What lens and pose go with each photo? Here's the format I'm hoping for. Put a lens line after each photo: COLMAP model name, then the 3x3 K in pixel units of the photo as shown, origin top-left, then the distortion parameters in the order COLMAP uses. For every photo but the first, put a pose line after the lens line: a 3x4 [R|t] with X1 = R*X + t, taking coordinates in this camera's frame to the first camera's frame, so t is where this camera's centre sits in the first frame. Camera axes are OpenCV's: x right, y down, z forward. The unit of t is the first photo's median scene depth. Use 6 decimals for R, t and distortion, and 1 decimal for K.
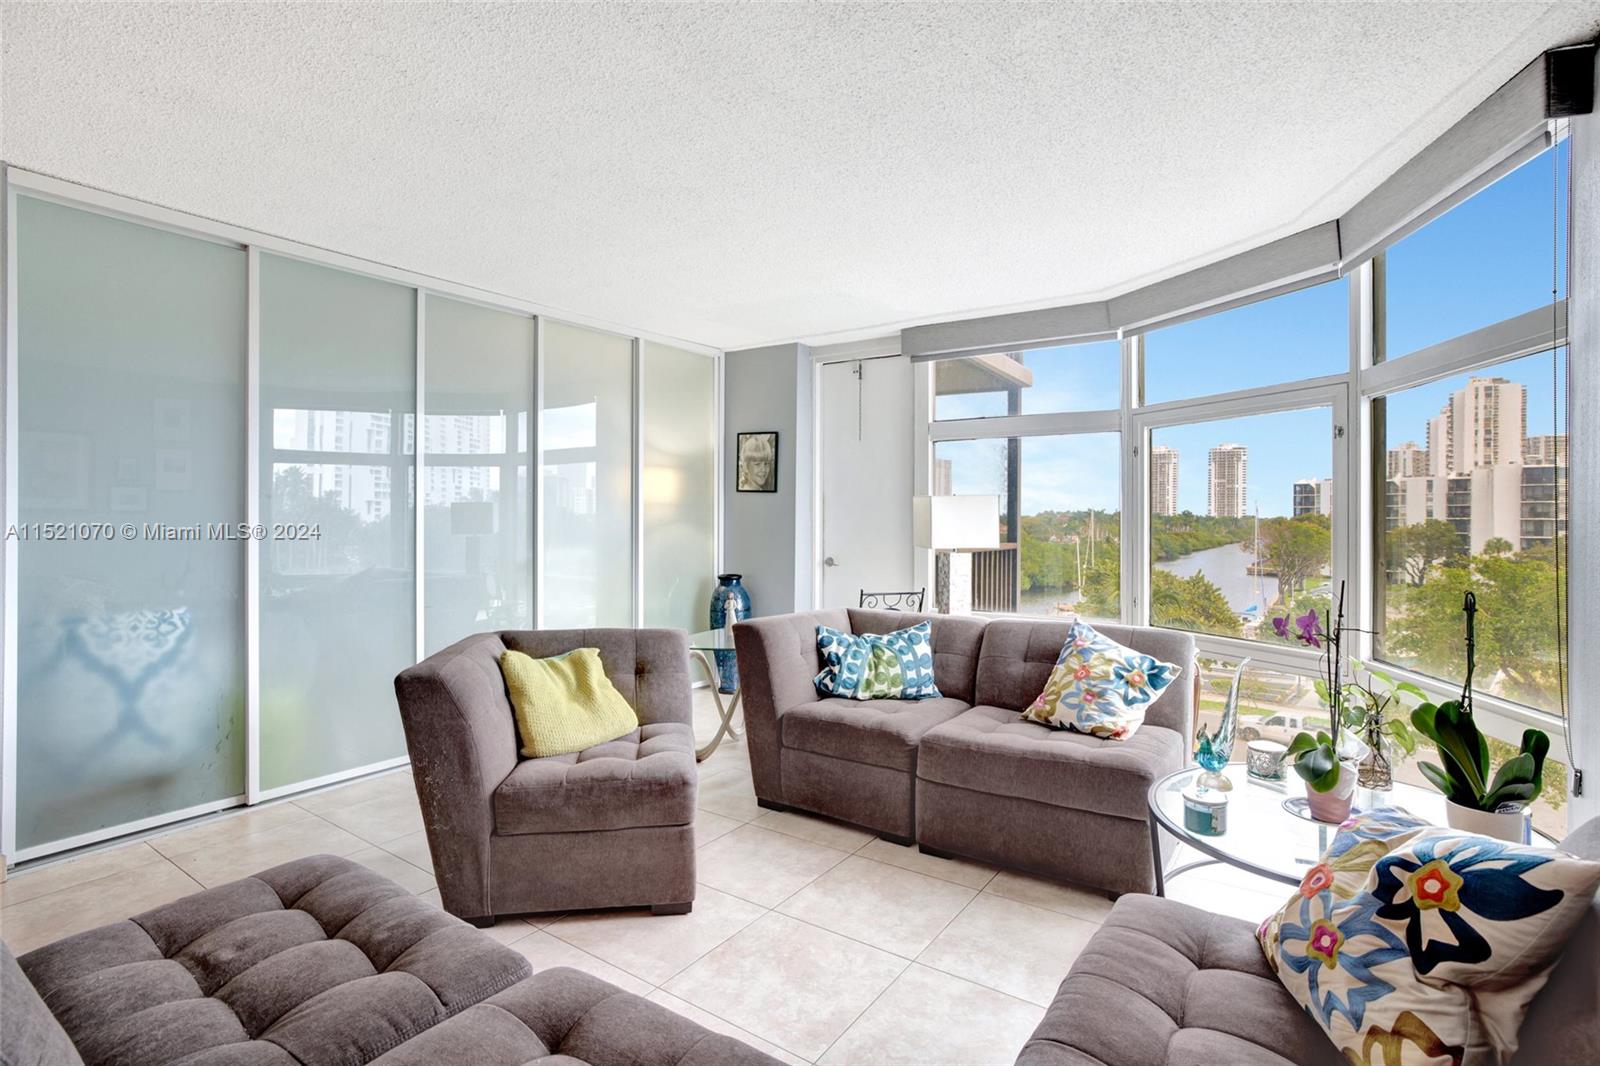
lens RADIAL K [[770.5, 0, 800.0], [0, 770.5, 533.0], [0, 0, 1]] dist [-0.001451, -0.000058]
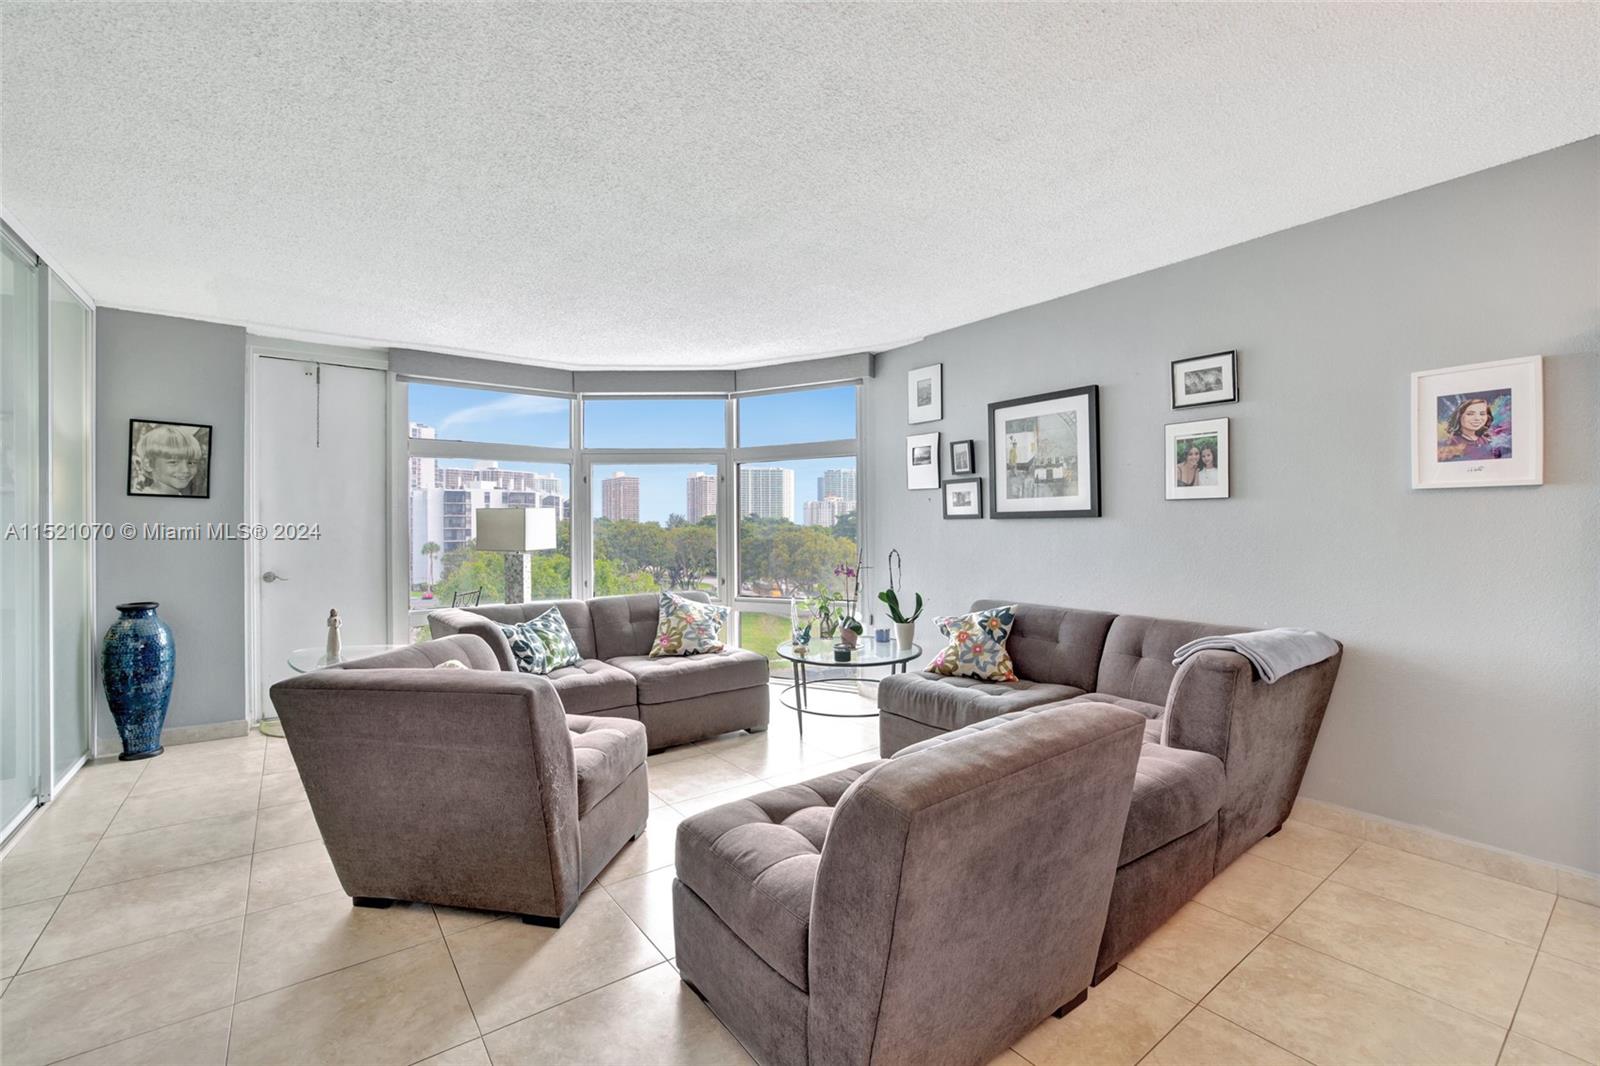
lens RADIAL K [[684.8, 0, 800.0], [0, 684.8, 533.0], [0, 0, 1]] dist [-0.040881, 0.000203]
pose [[0.315863, -0.015256, 0.948682, -0.508957], [0.027435, 0.999600, 0.006941, -0.002531], [-0.948408, 0.023834, 0.316155, 0.169158]]
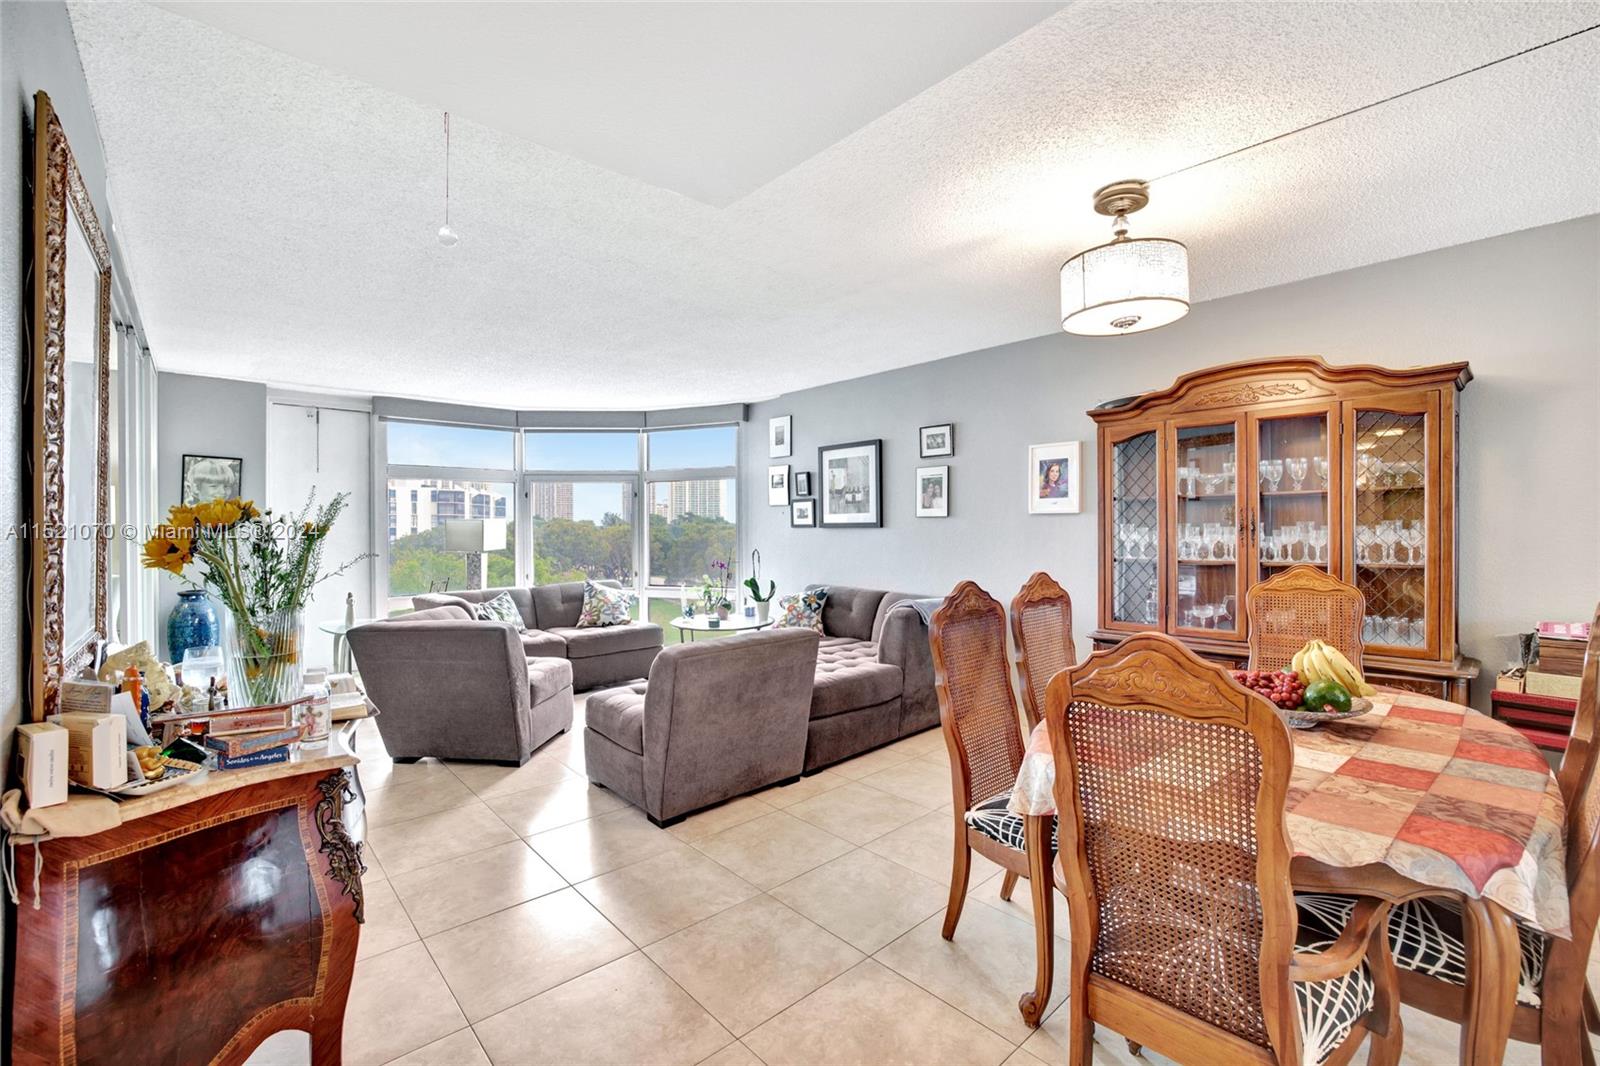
lens RADIAL K [[684.8, 0, 800.0], [0, 684.8, 533.0], [0, 0, 1]] dist [-0.040881, 0.000203]
pose [[0.229549, -0.017873, 0.973133, -0.780875], [0.027597, 0.999549, 0.011849, -0.012387], [-0.972906, 0.024136, 0.229939, -0.007153]]
